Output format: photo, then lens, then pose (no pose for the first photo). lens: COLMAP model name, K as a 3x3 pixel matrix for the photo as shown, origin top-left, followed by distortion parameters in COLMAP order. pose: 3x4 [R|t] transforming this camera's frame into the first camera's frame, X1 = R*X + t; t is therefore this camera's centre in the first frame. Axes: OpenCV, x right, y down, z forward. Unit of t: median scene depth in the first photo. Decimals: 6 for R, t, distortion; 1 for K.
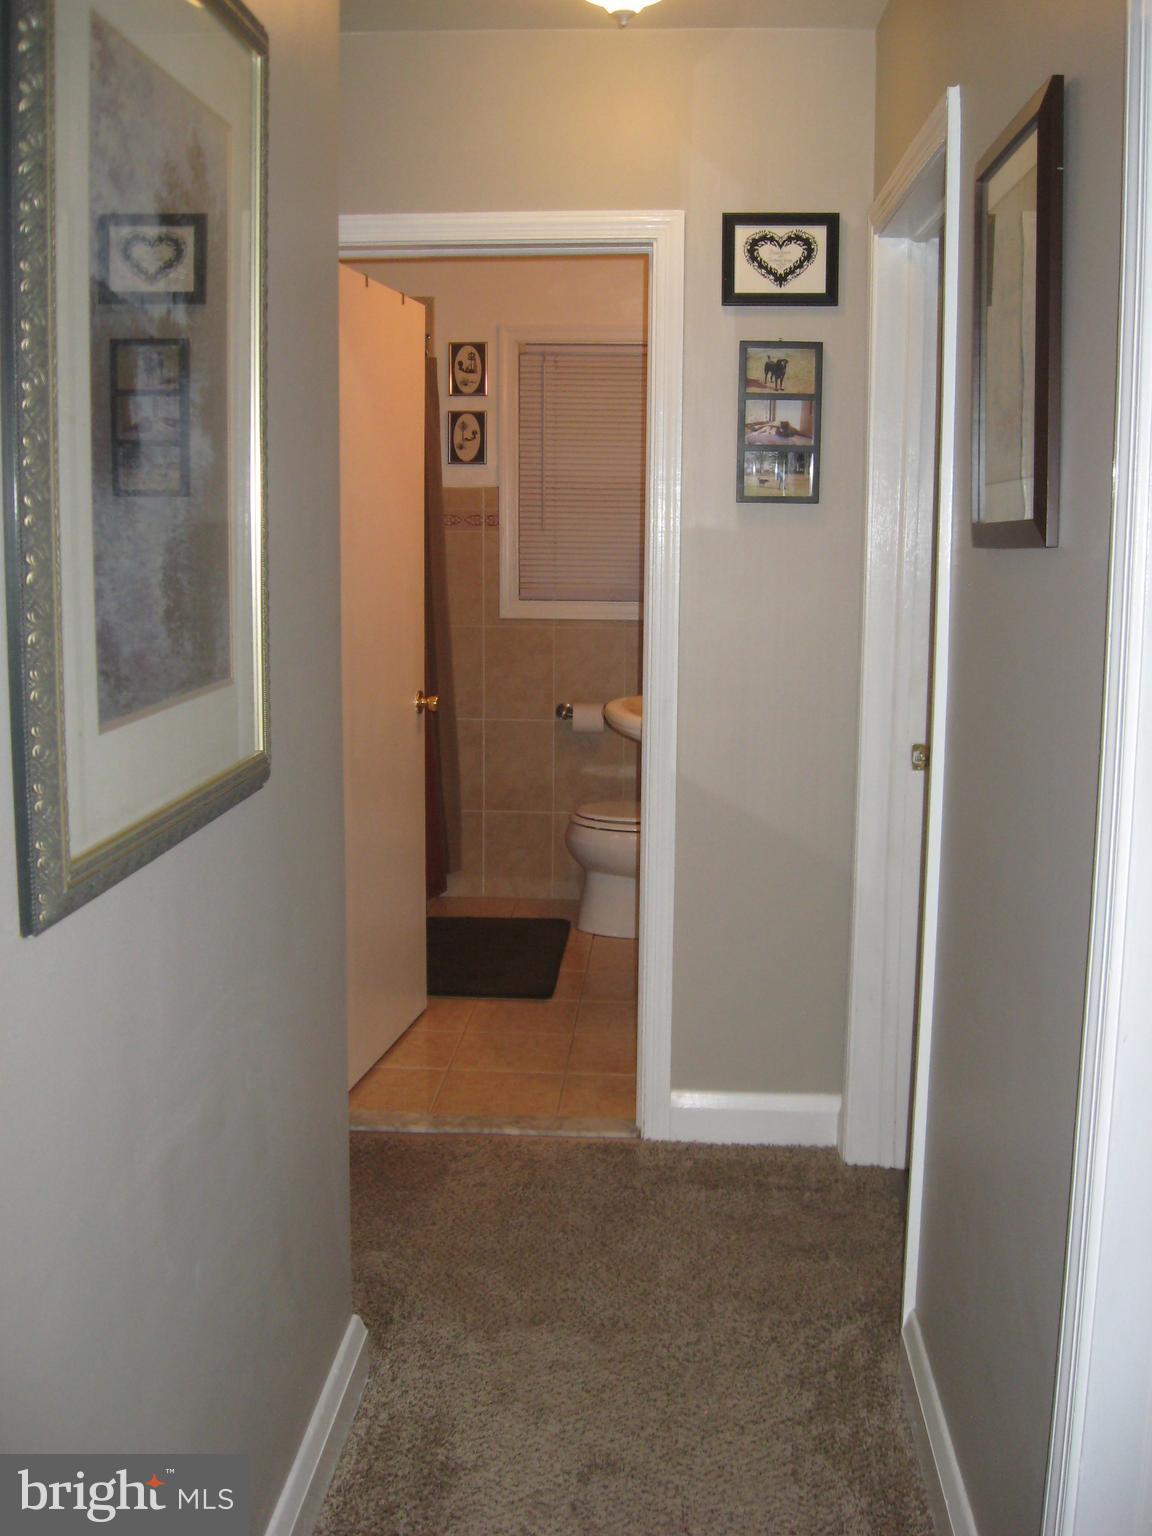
lens RADIAL K [[1581.3, 0, 577.4], [0, 1581.3, 763.7], [0, 0, 1]] dist [-0.120776, 0.000000]
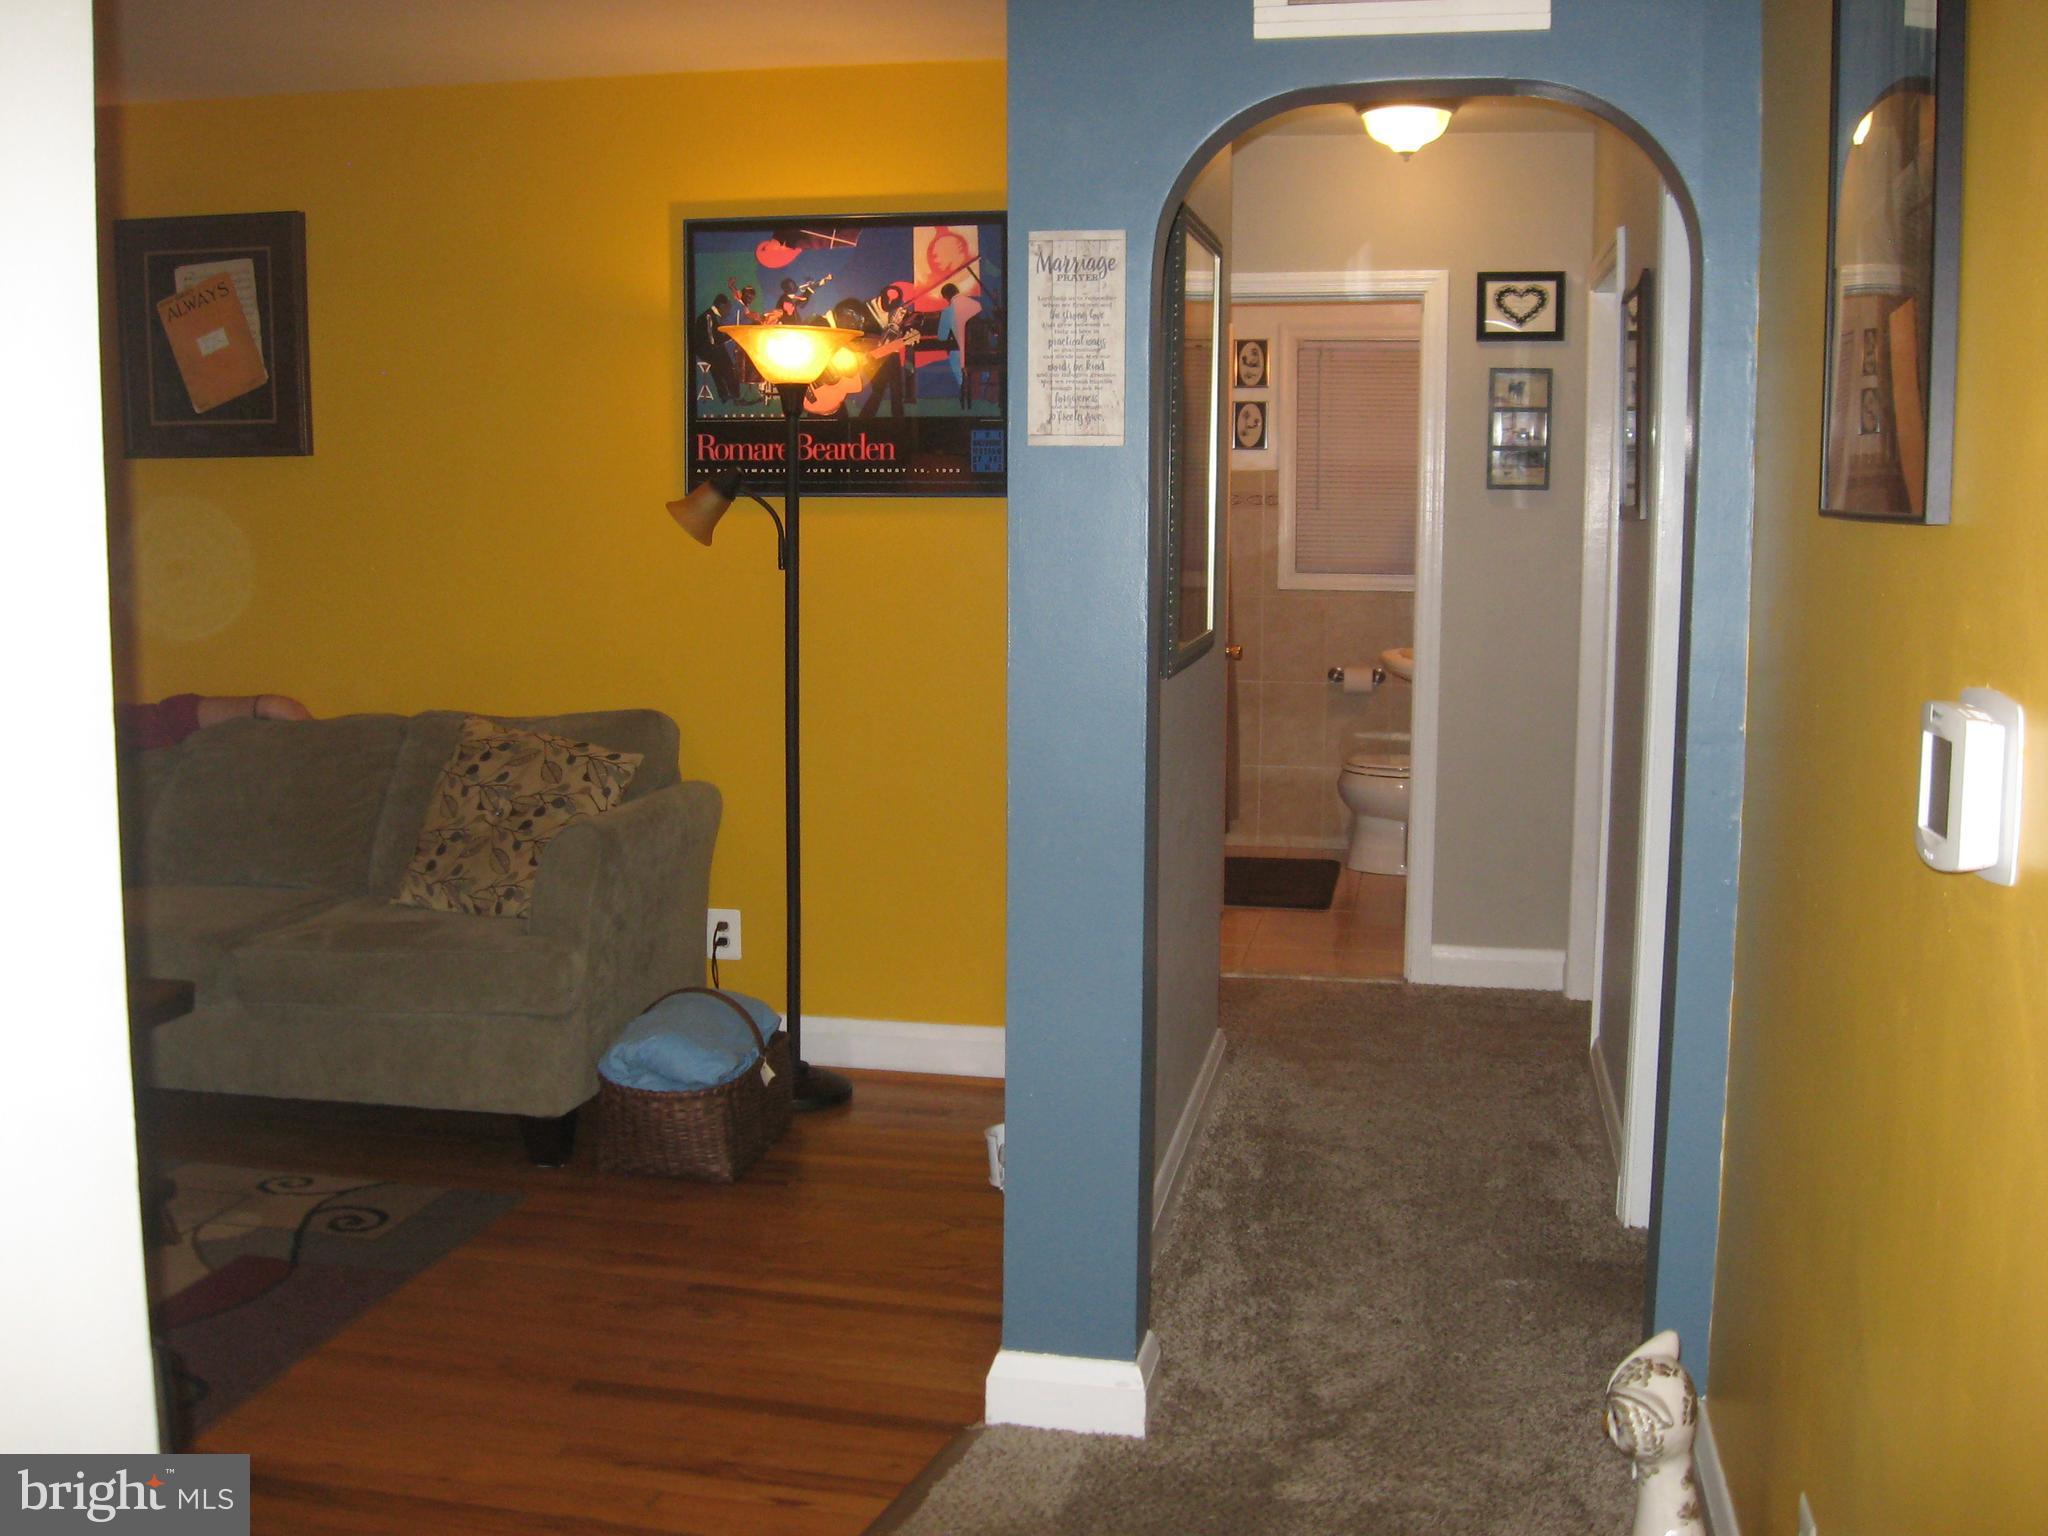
lens RADIAL K [[2108.4, 0, 1017.9], [0, 2108.4, 781.4], [0, 0, 1]] dist [-0.120776, 0.000000]
pose [[0.990721, 0.012800, -0.135304, -0.045969], [-0.015137, 0.999753, -0.016257, 0.108996], [0.135063, 0.018154, 0.990671, -0.753363]]
